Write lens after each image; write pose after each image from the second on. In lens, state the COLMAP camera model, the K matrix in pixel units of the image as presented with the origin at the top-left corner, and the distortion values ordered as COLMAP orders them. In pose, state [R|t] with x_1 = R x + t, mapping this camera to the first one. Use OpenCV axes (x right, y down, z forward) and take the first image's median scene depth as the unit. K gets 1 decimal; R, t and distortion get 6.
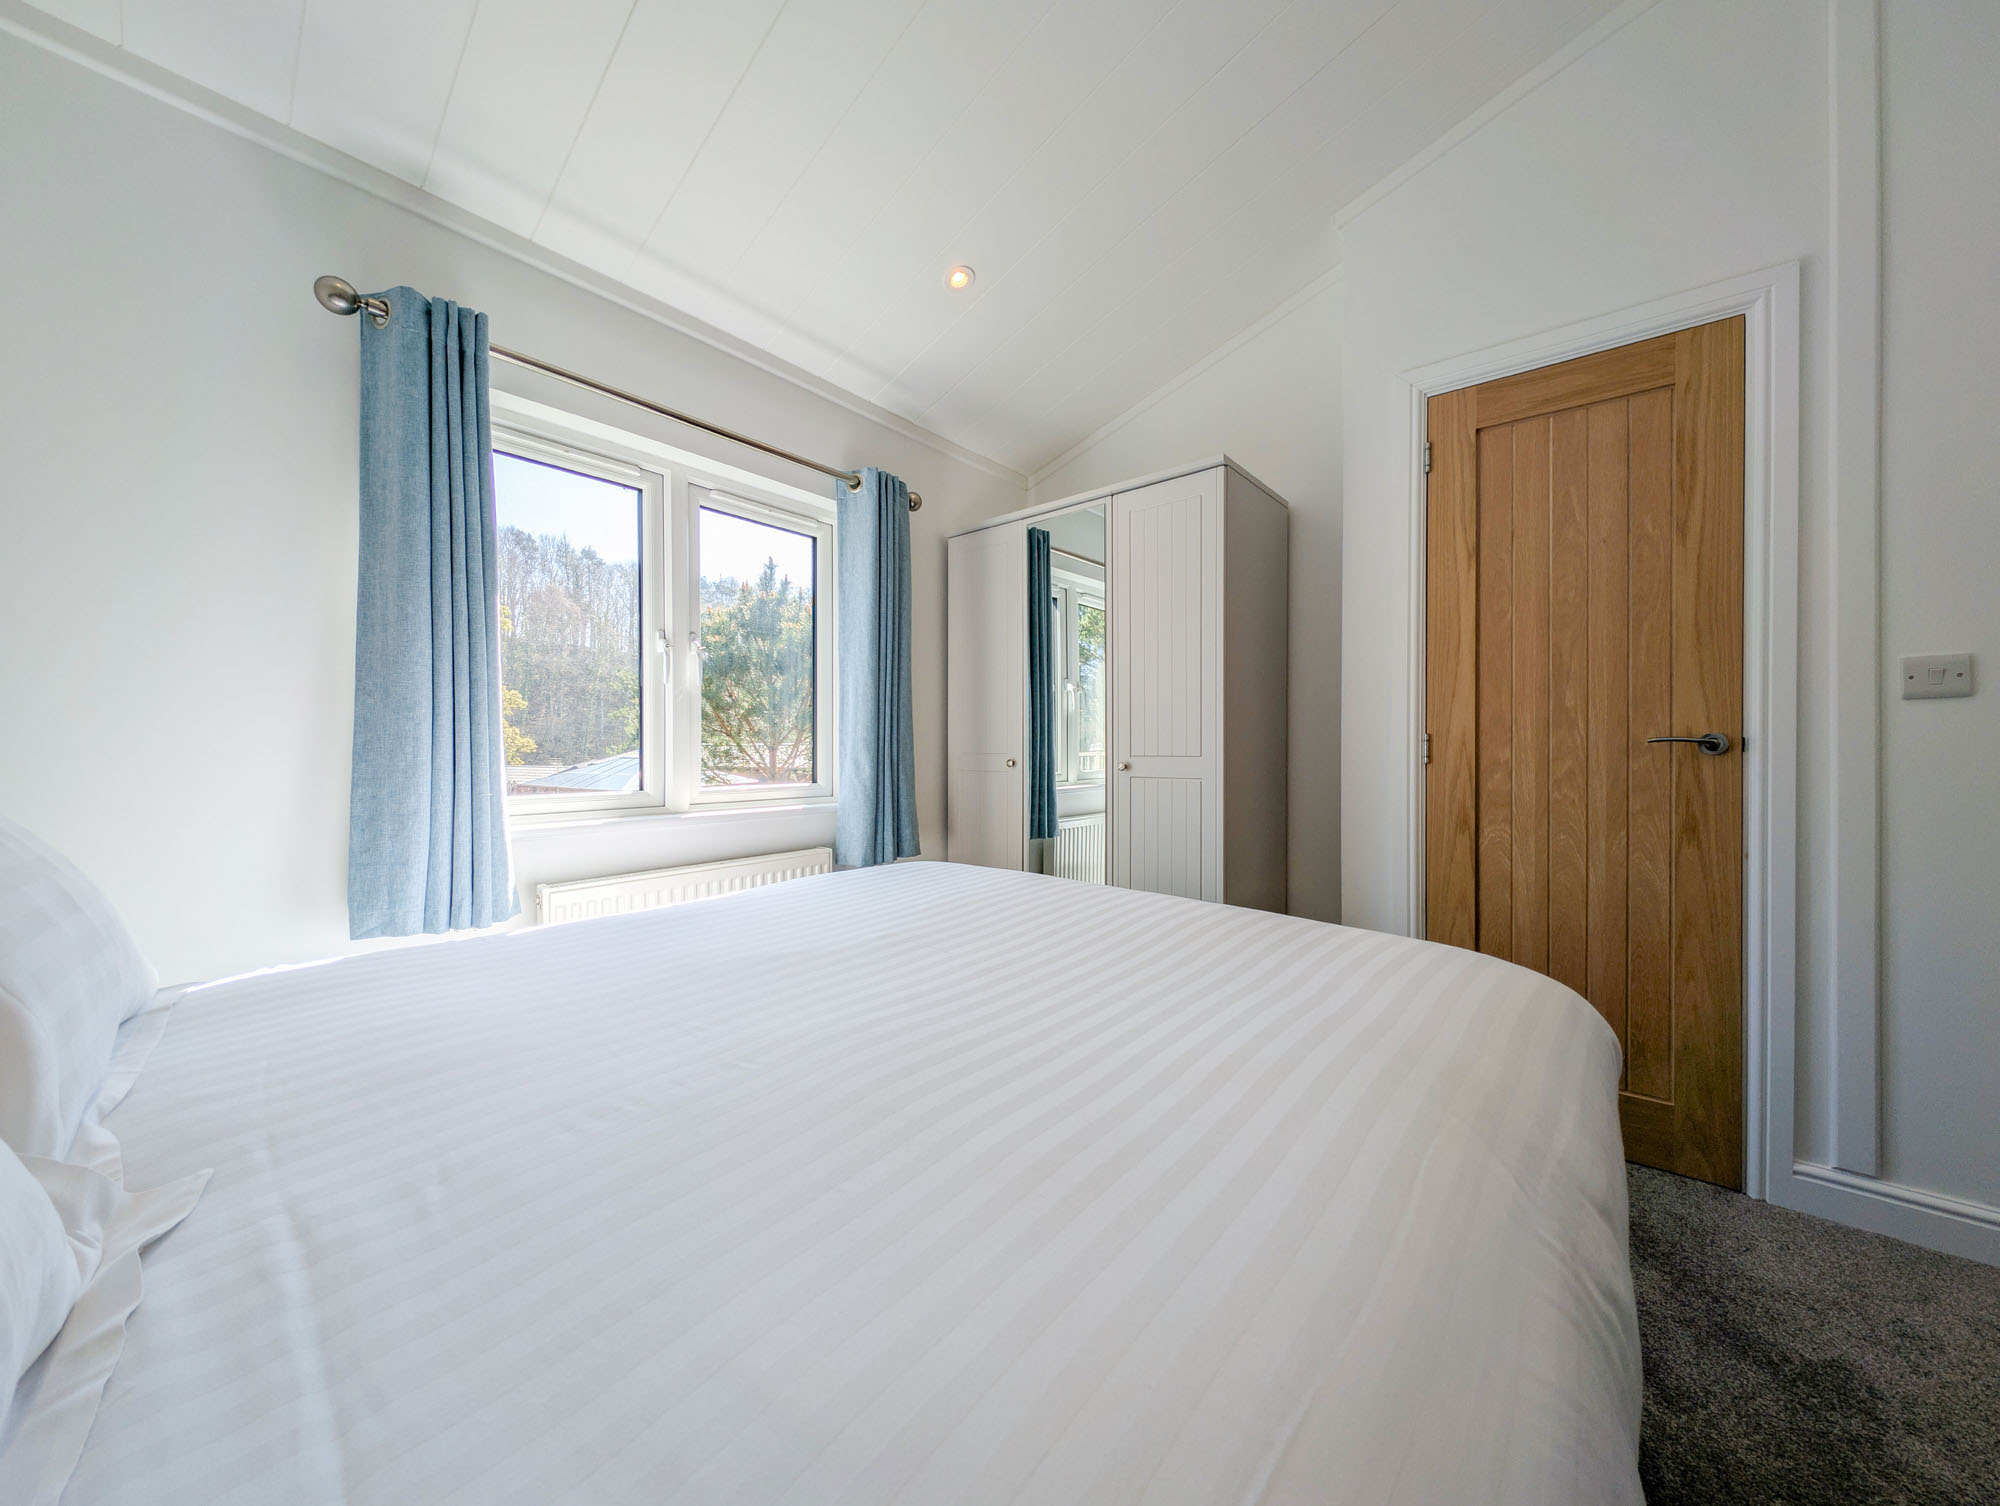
lens RADIAL K [[715.4, 0, 1003.4], [0, 715.4, 758.1], [0, 0, 1]] dist [-0.001118, -0.000369]
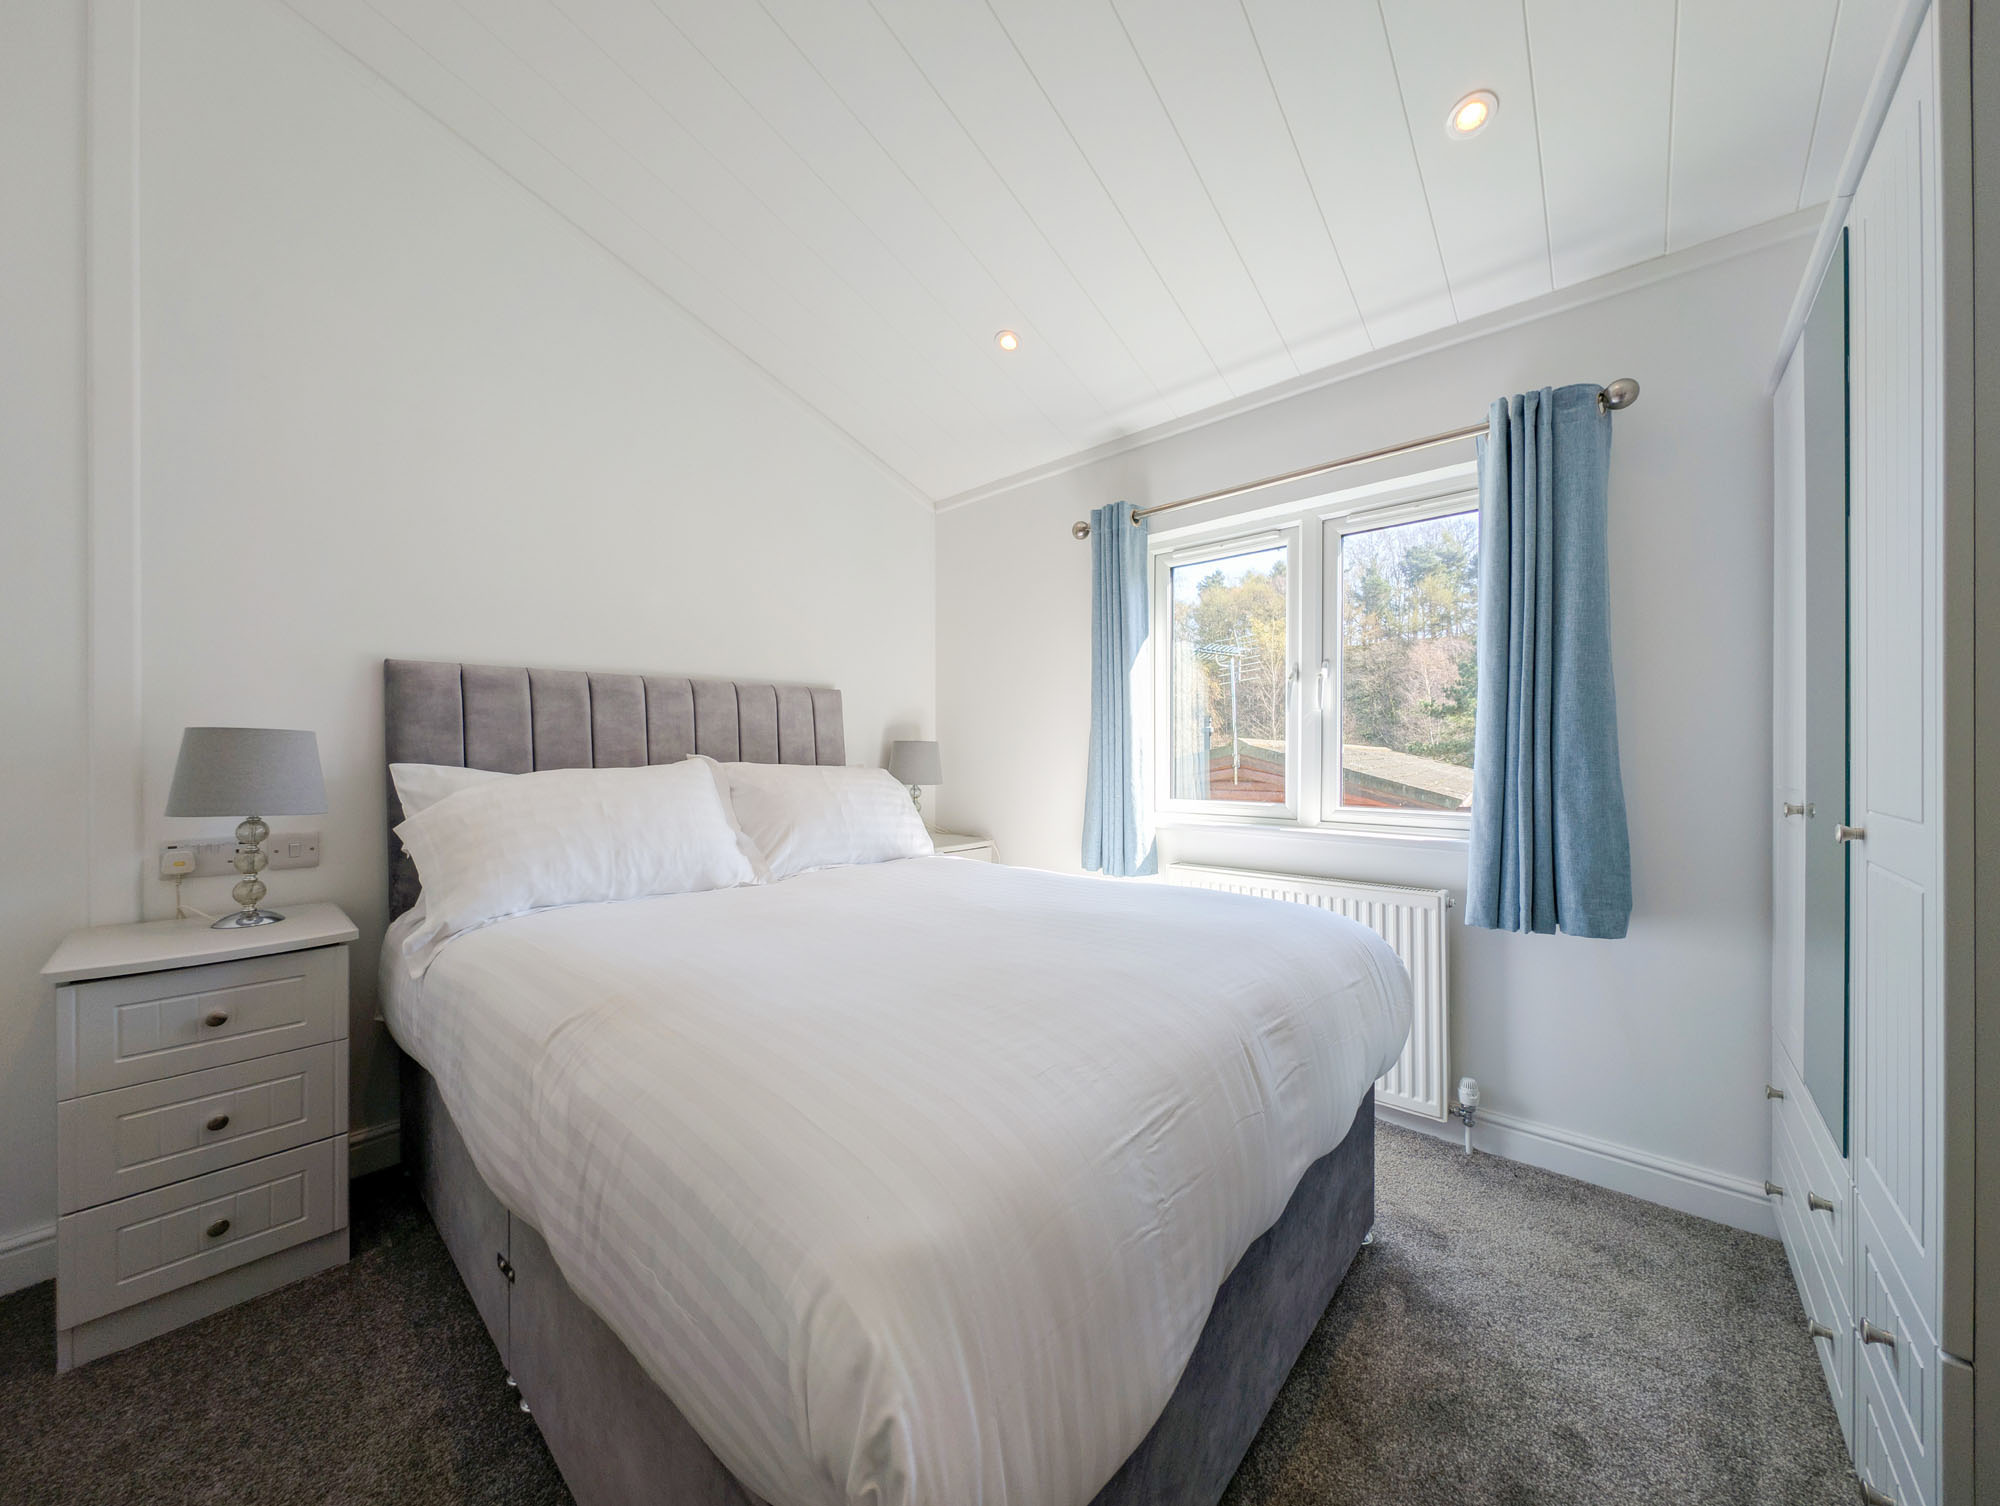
lens RADIAL K [[715.4, 0, 1003.4], [0, 715.4, 758.1], [0, 0, 1]] dist [-0.001118, -0.000369]
pose [[-0.027049, 0.012266, -0.999559, 0.821956], [-0.011877, 0.999850, 0.012591, -0.045861], [0.999564, 0.012212, -0.026899, 0.696665]]
